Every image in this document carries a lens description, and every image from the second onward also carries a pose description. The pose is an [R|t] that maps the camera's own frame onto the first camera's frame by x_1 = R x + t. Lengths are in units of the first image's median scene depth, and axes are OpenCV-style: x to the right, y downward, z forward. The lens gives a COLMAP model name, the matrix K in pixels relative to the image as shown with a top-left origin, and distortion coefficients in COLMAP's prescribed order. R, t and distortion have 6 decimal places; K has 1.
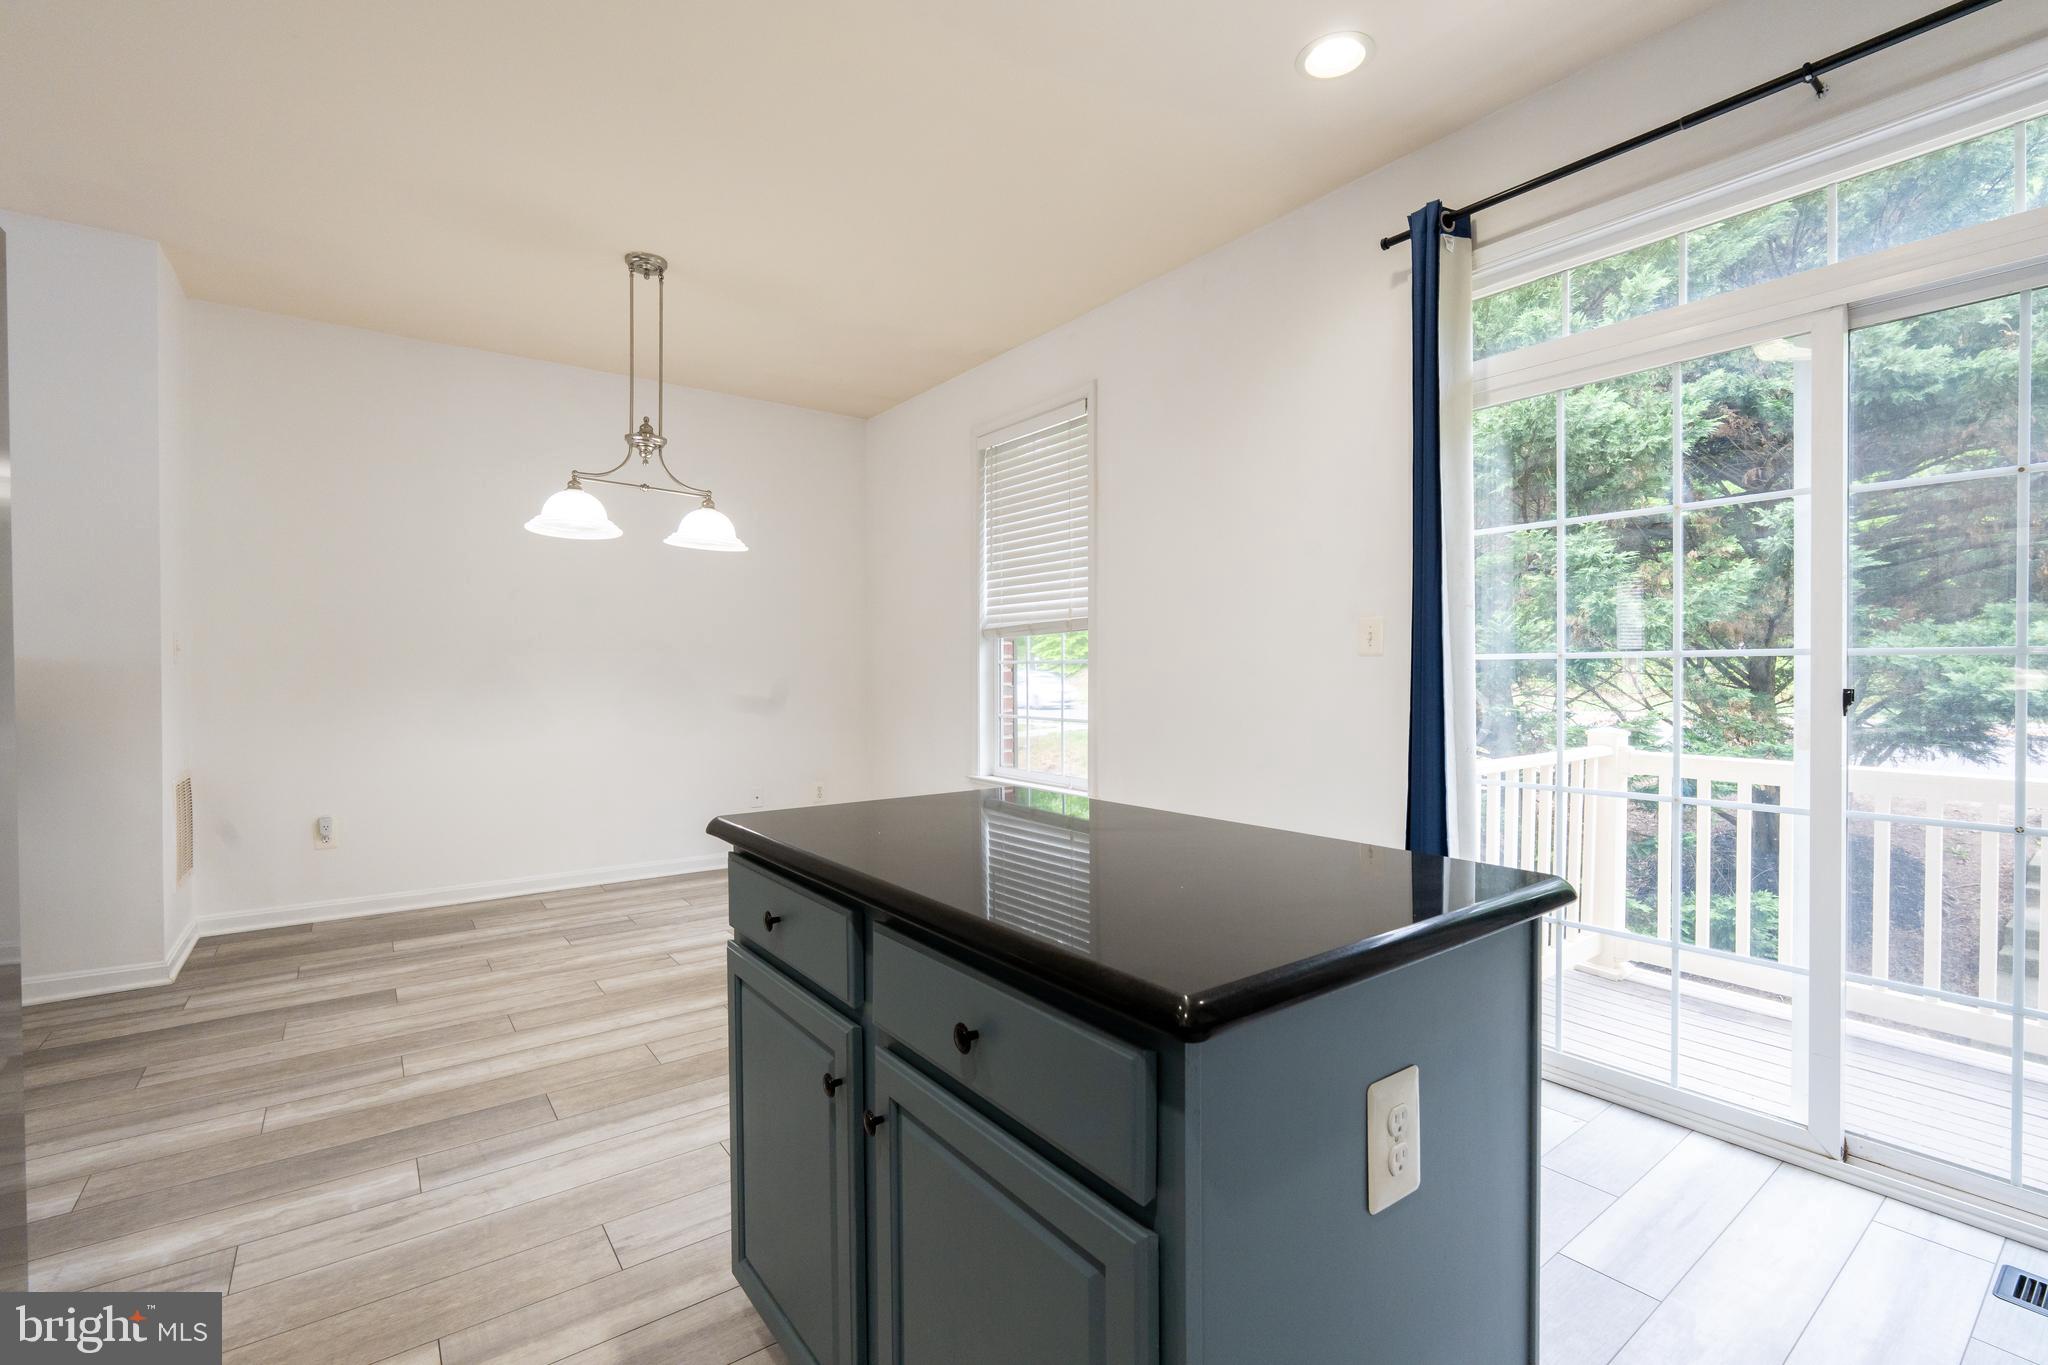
lens RADIAL K [[901.7, 0, 1020.3], [0, 901.7, 674.7], [0, 0, 1]] dist [-0.012566, 0.003014]
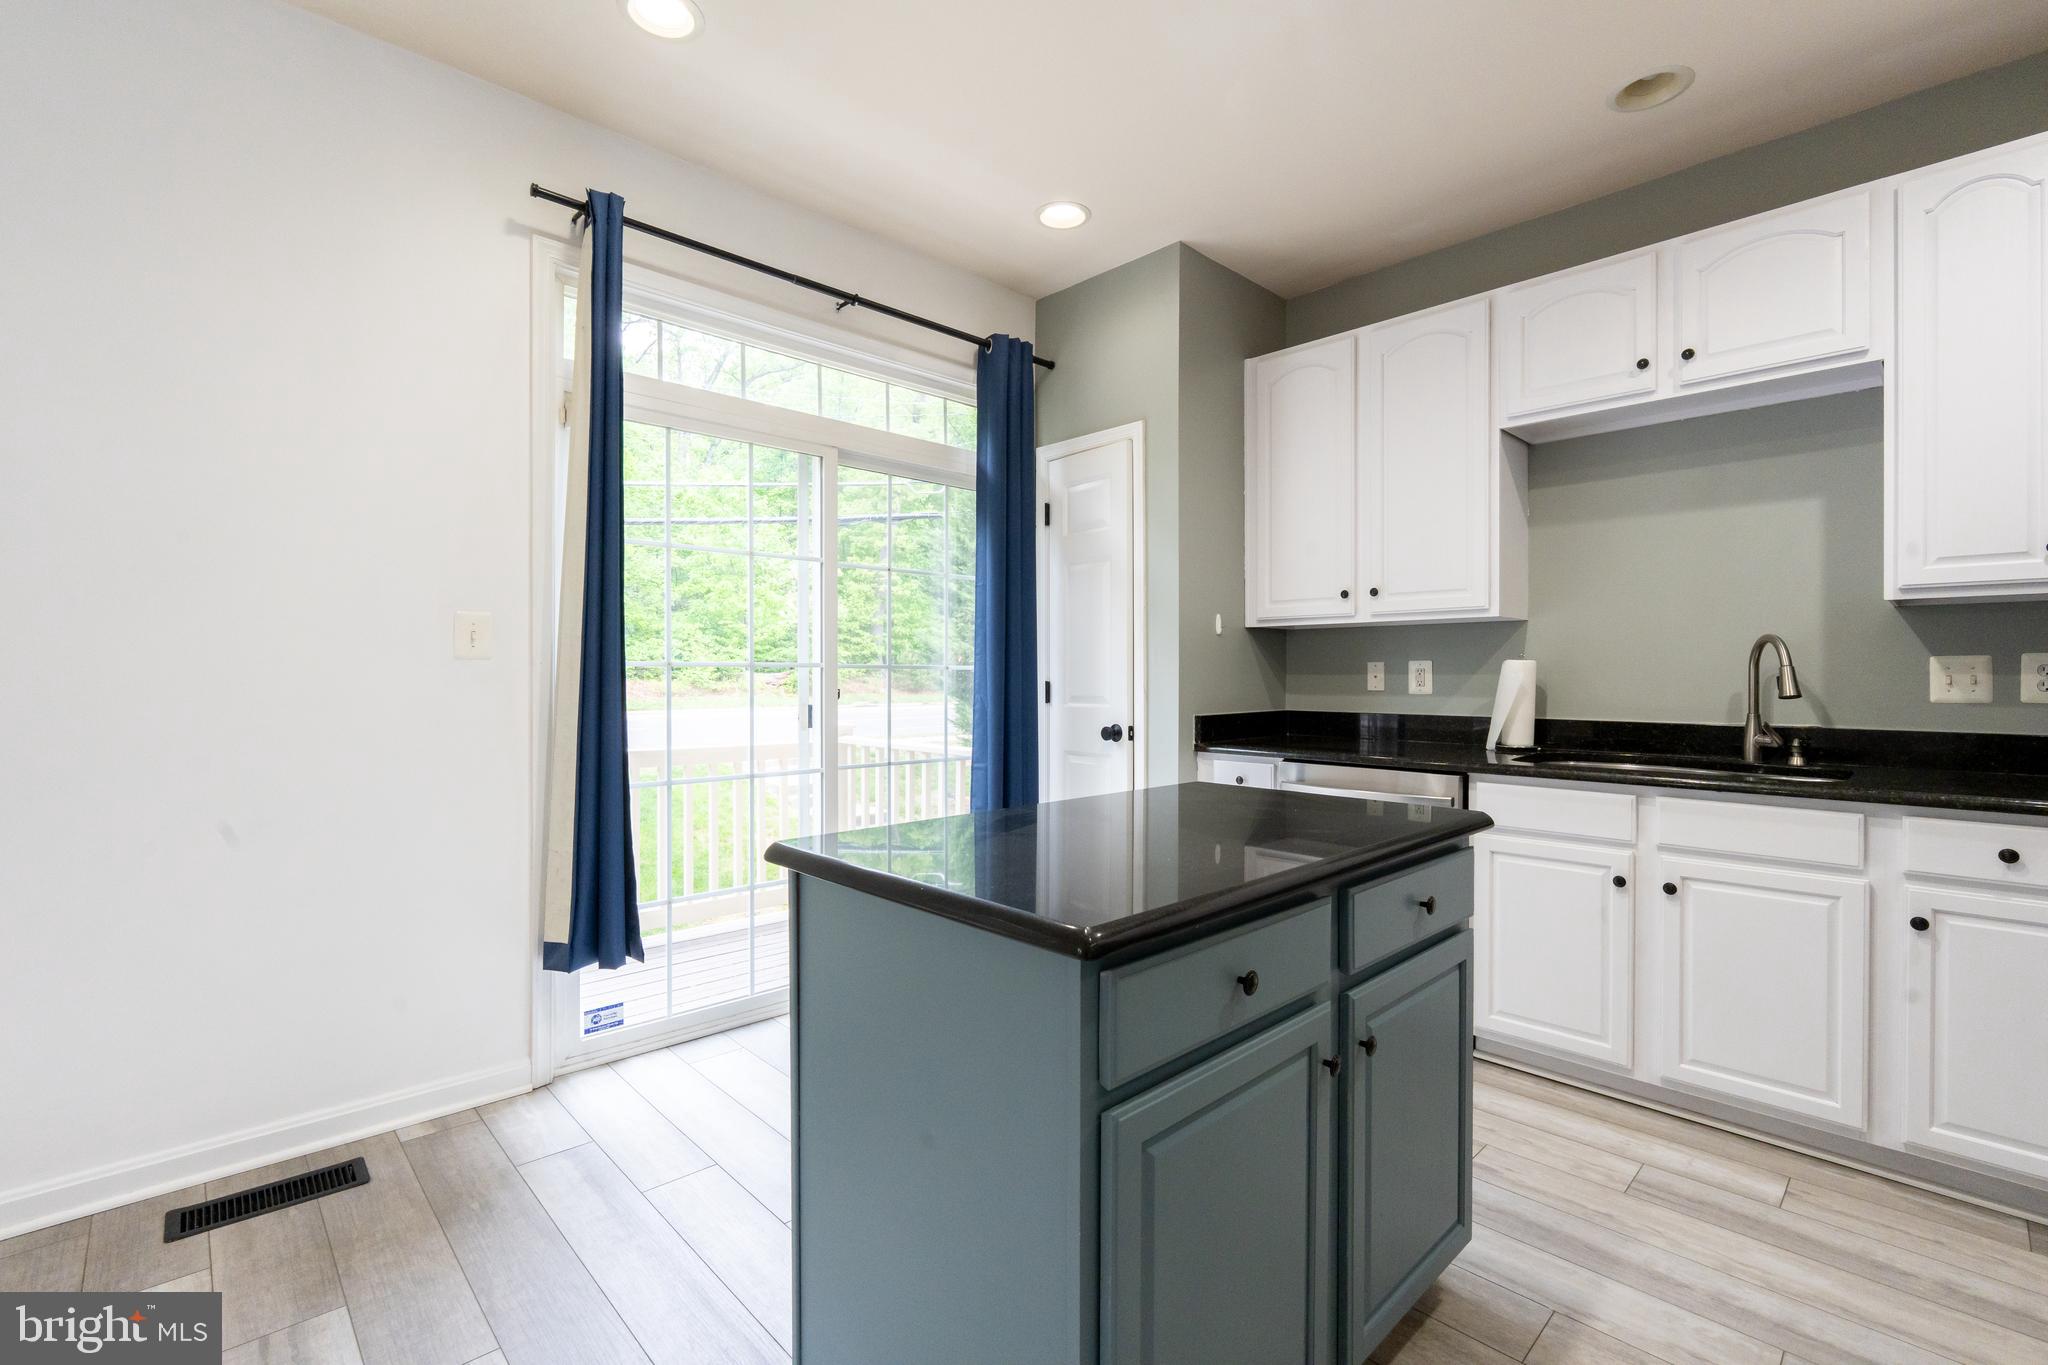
lens RADIAL K [[901.7, 0, 1025.7], [0, 901.7, 677.0], [0, 0, 1]] dist [-0.012566, 0.003014]
pose [[-0.126722, 0.001287, 0.991937, -0.537858], [0.003203, 0.999994, -0.000889, -0.003062], [-0.991933, 0.003065, -0.126725, 0.655561]]
